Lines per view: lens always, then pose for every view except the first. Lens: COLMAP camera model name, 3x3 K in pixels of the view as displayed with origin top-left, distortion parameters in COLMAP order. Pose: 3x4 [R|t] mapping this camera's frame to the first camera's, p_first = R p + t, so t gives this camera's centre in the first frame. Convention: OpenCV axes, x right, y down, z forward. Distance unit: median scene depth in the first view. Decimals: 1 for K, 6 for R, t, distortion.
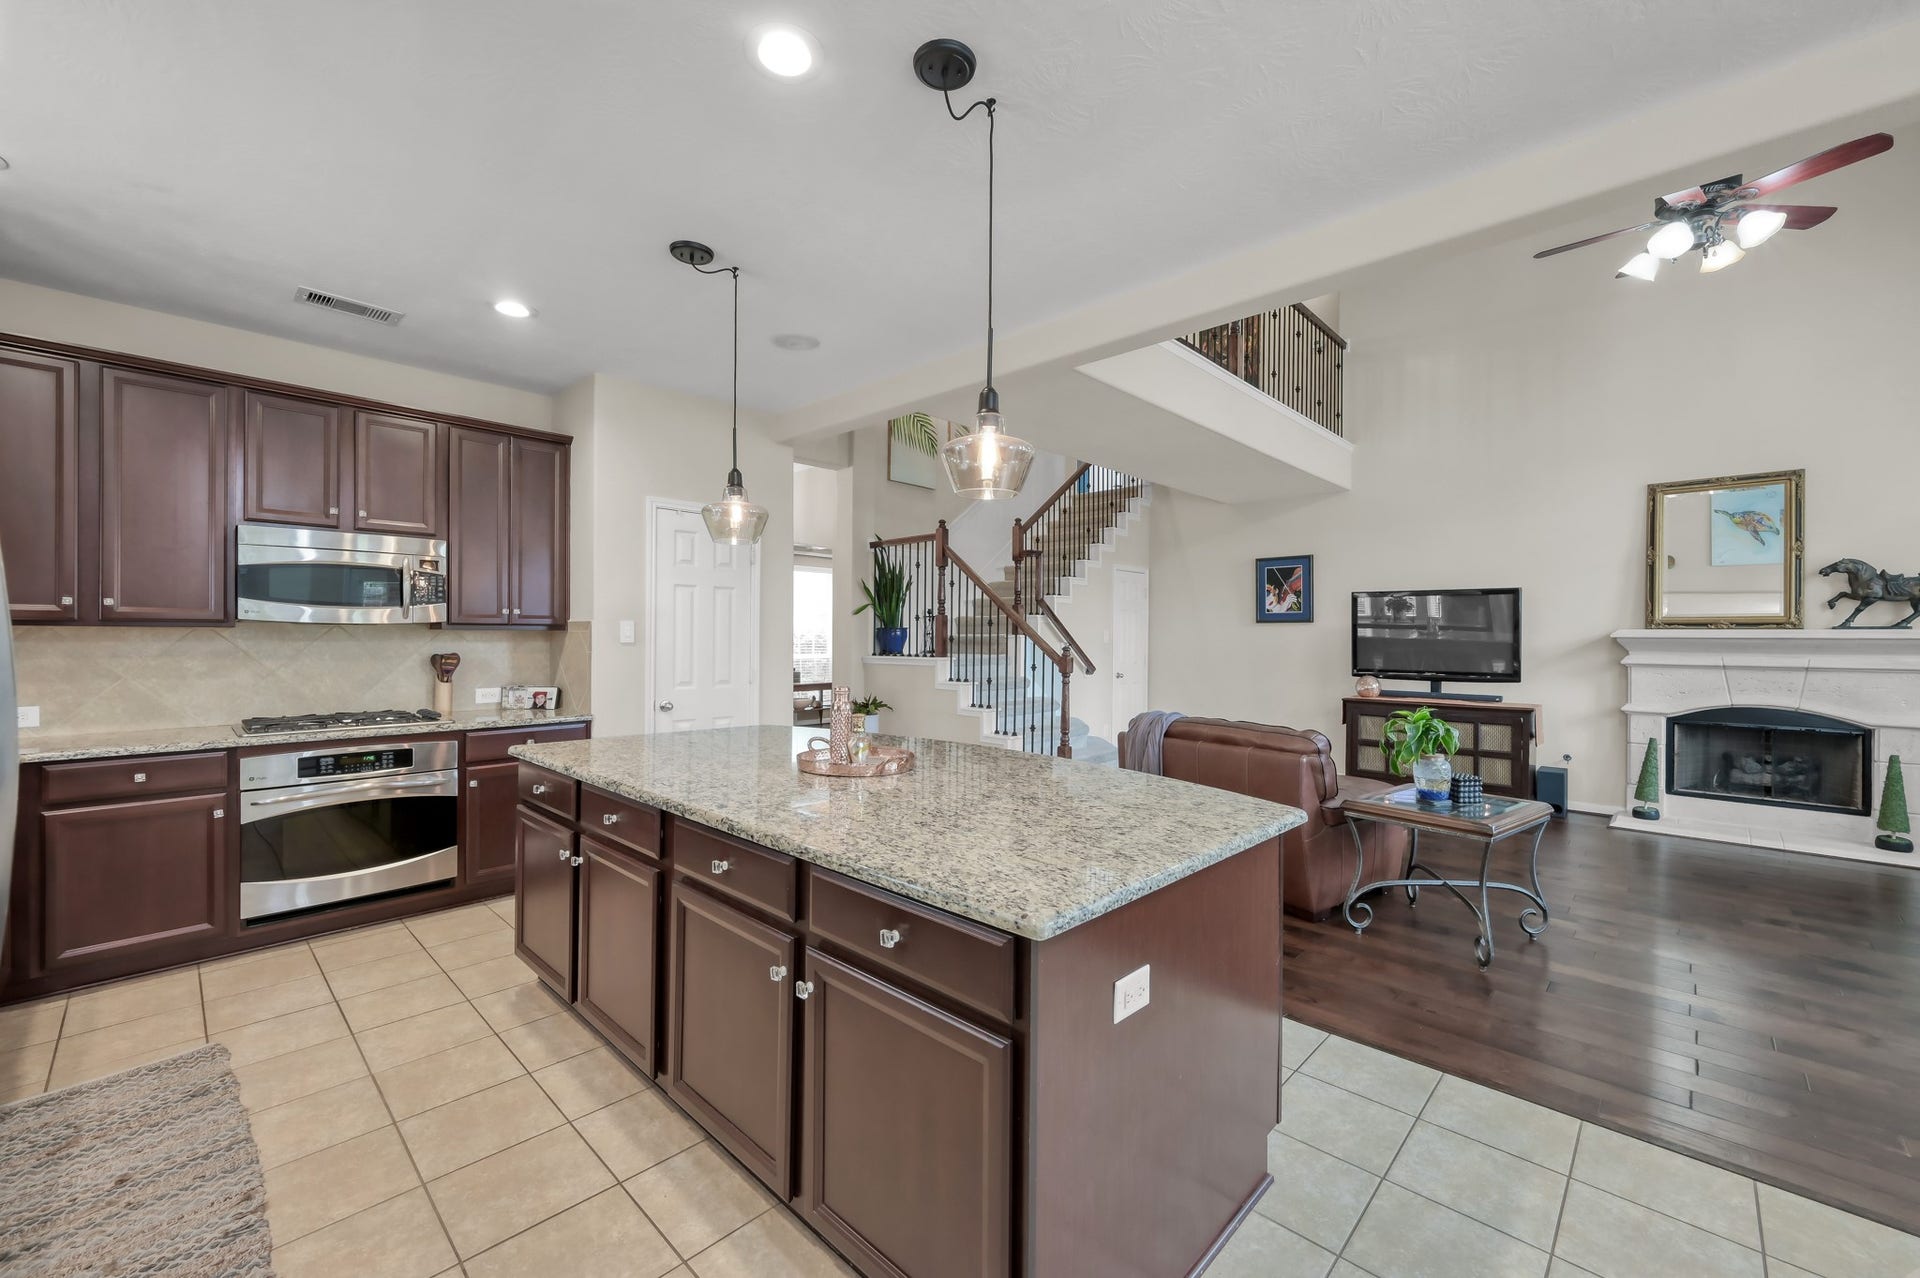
lens RADIAL K [[757.2, 0, 960.0], [0, 757.2, 639.0], [0, 0, 1]] dist [-0.001447, -0.000063]
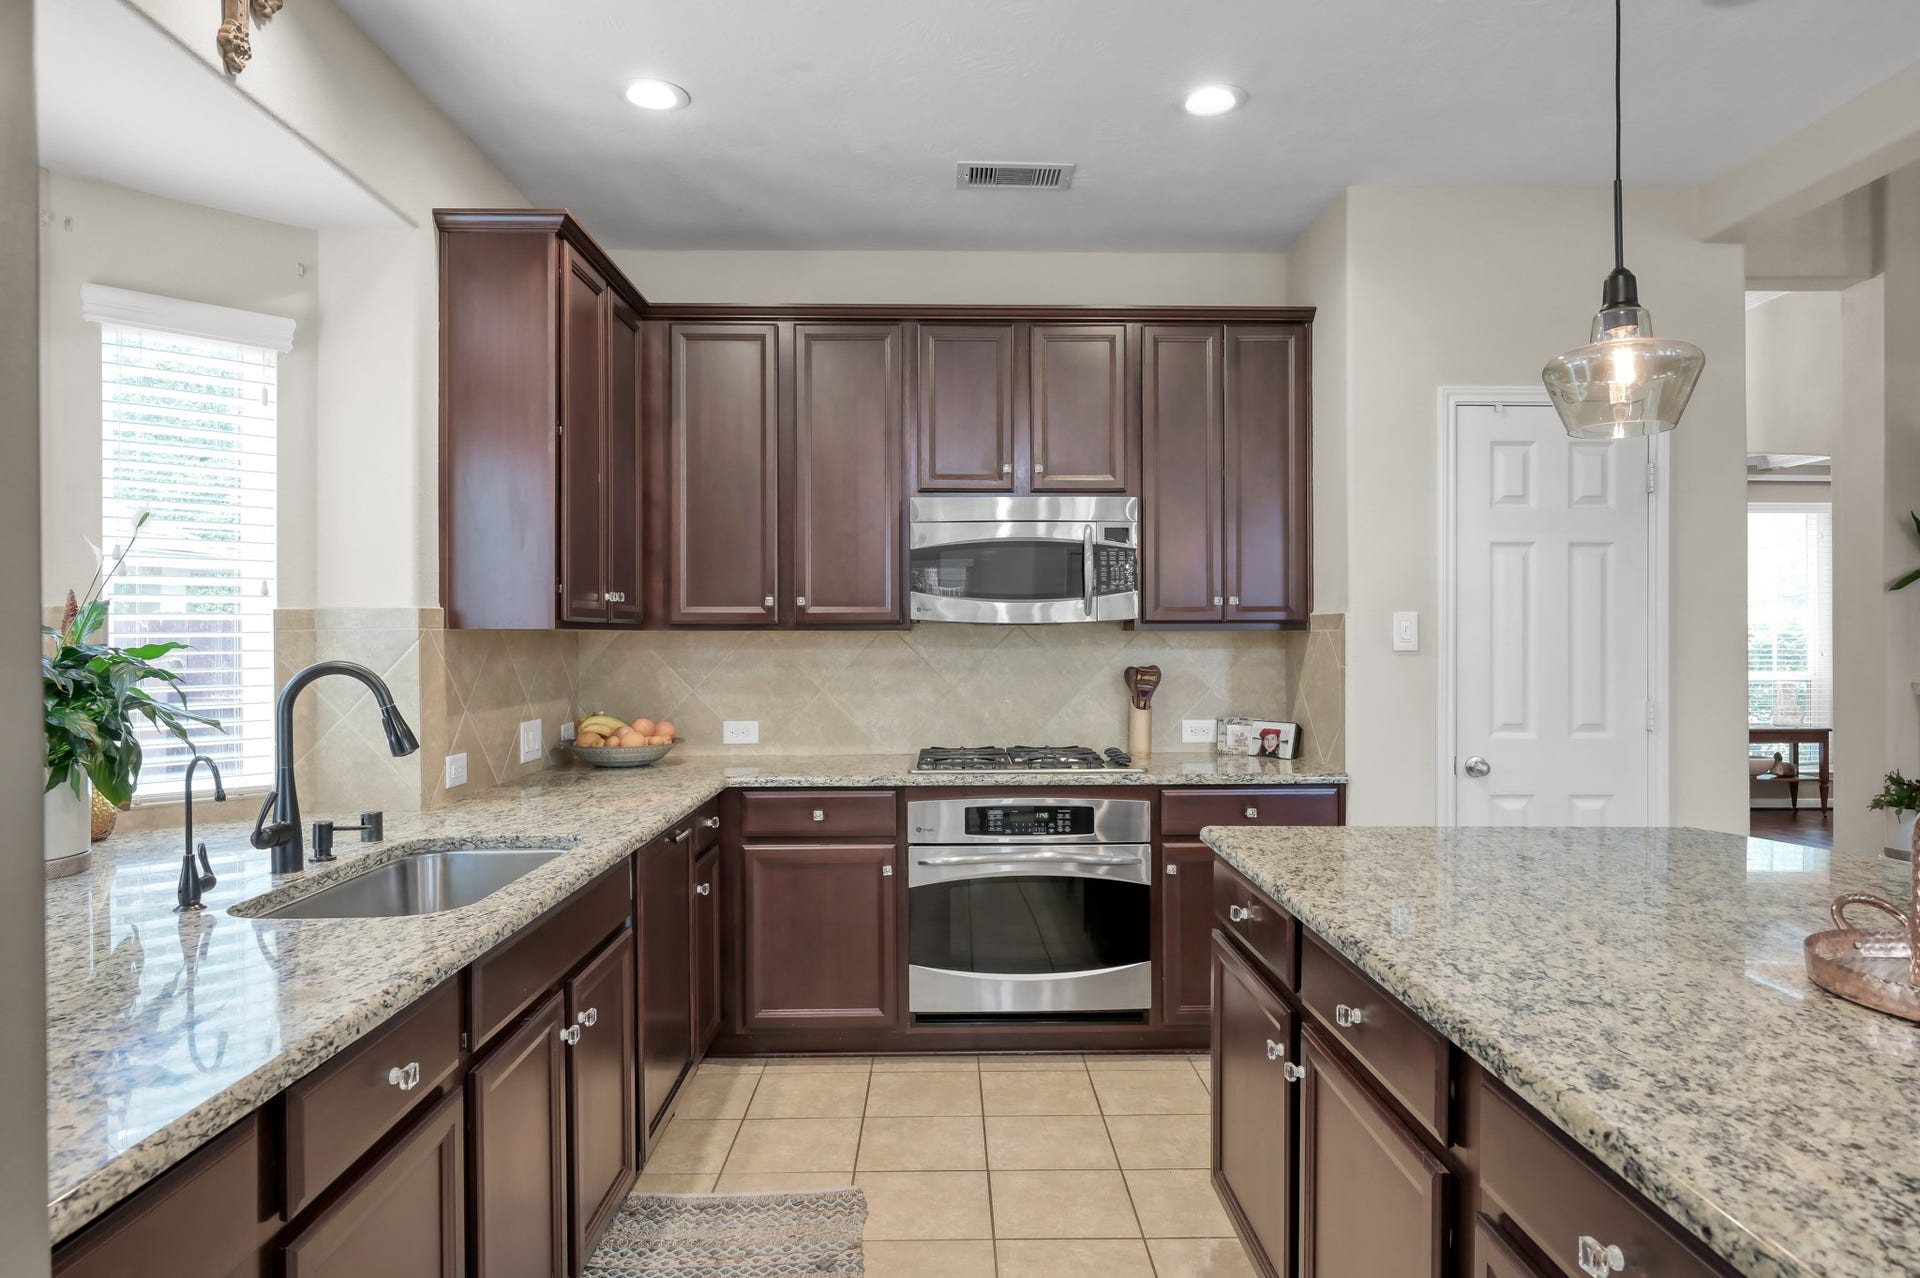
lens RADIAL K [[1154.9, 0, 966.5], [0, 1154.9, 632.2], [0, 0, 1]] dist [-0.005322, 0.000167]
pose [[0.701121, -0.008992, -0.712986, -0.057941], [0.002831, 0.999948, -0.009828, -0.001219], [0.713037, 0.004872, 0.701110, 0.169905]]
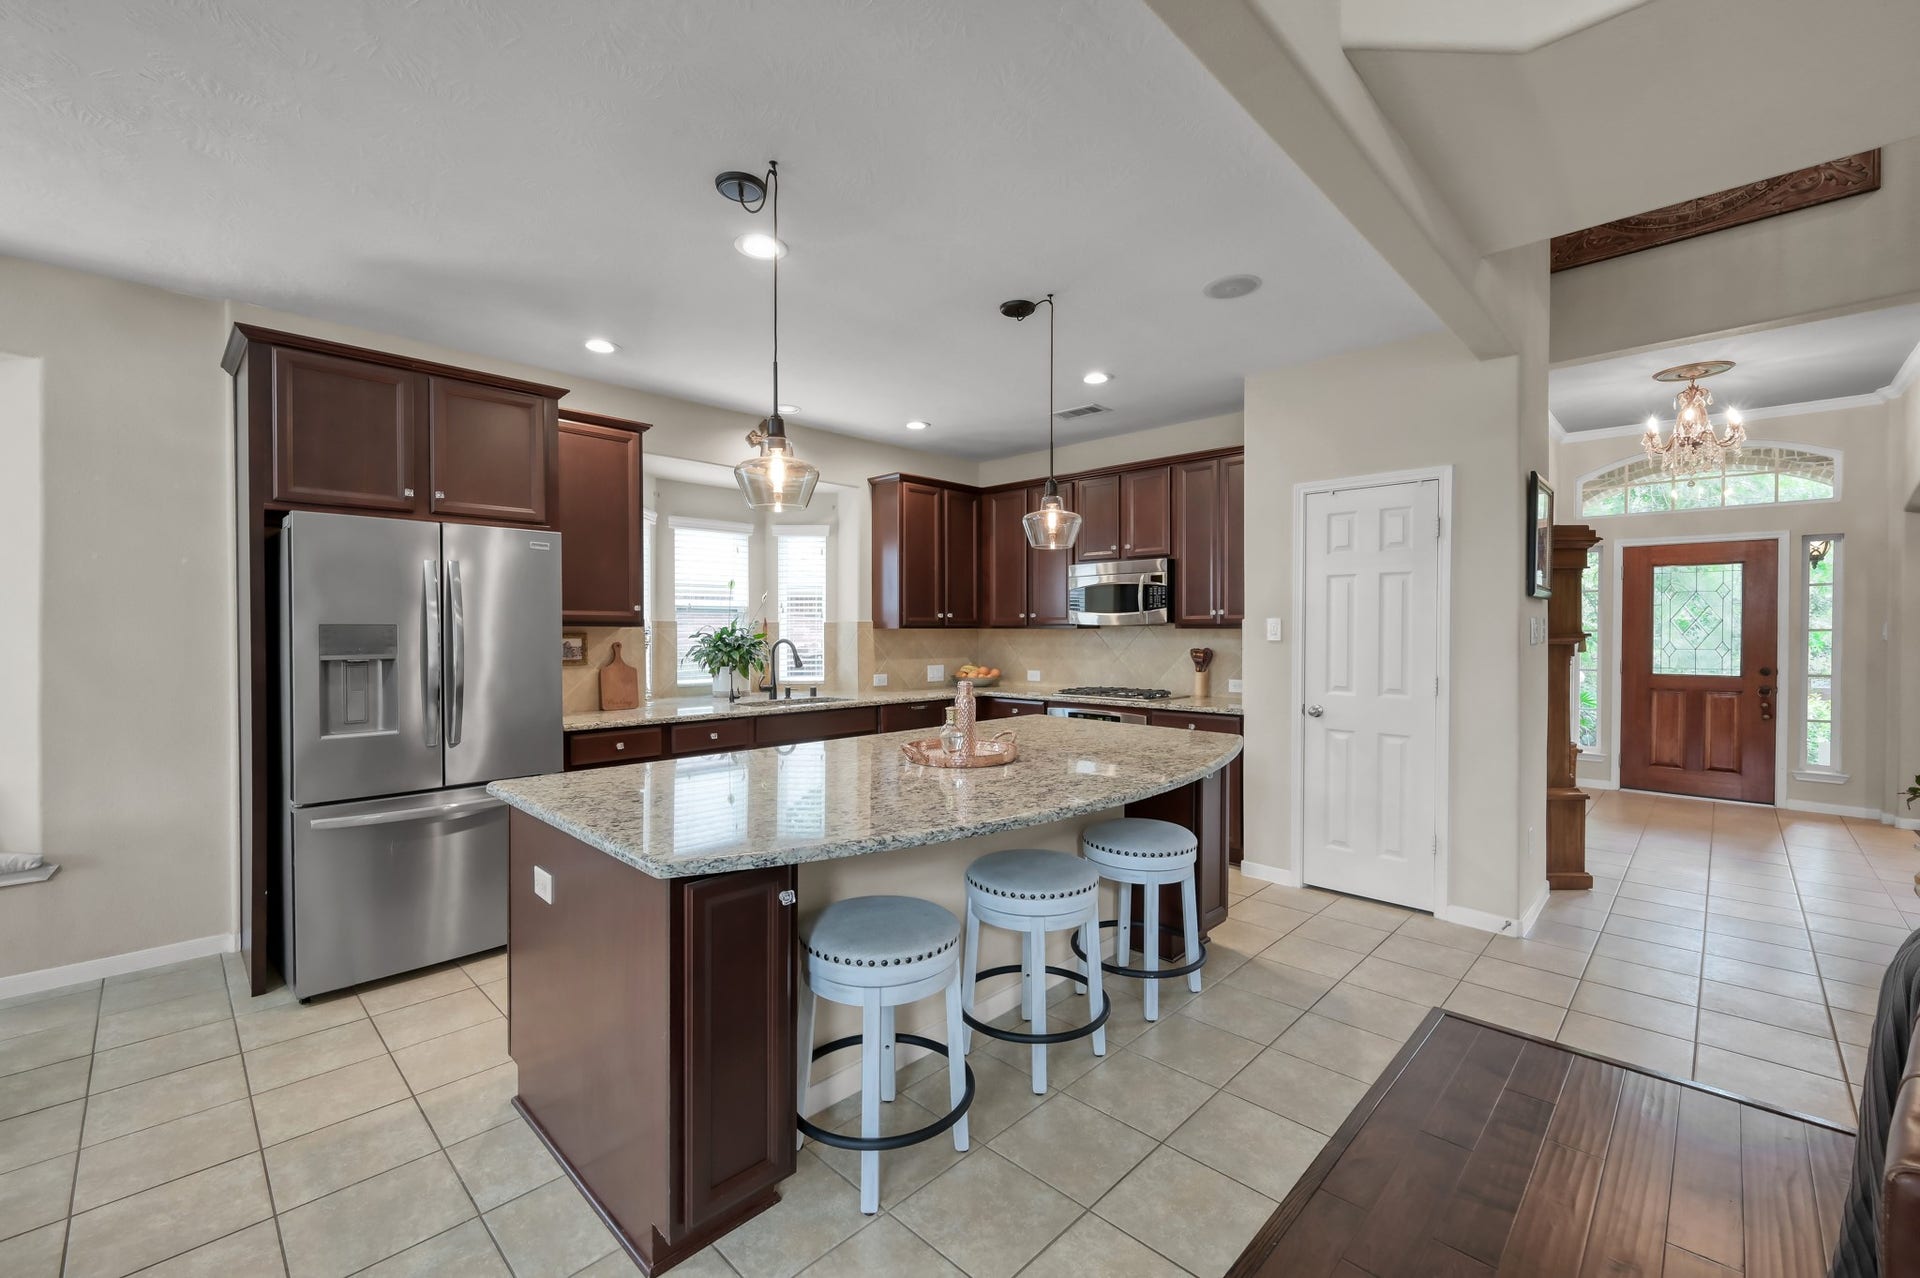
lens RADIAL K [[789.7, 0, 961.9], [0, 789.7, 632.6], [0, 0, 1]] dist [-0.000922, -0.000118]
pose [[-0.009110, -0.001092, -0.999958, 0.601168], [-0.002494, 0.999996, -0.001069, -0.003633], [0.999955, 0.002484, -0.009113, 0.629863]]
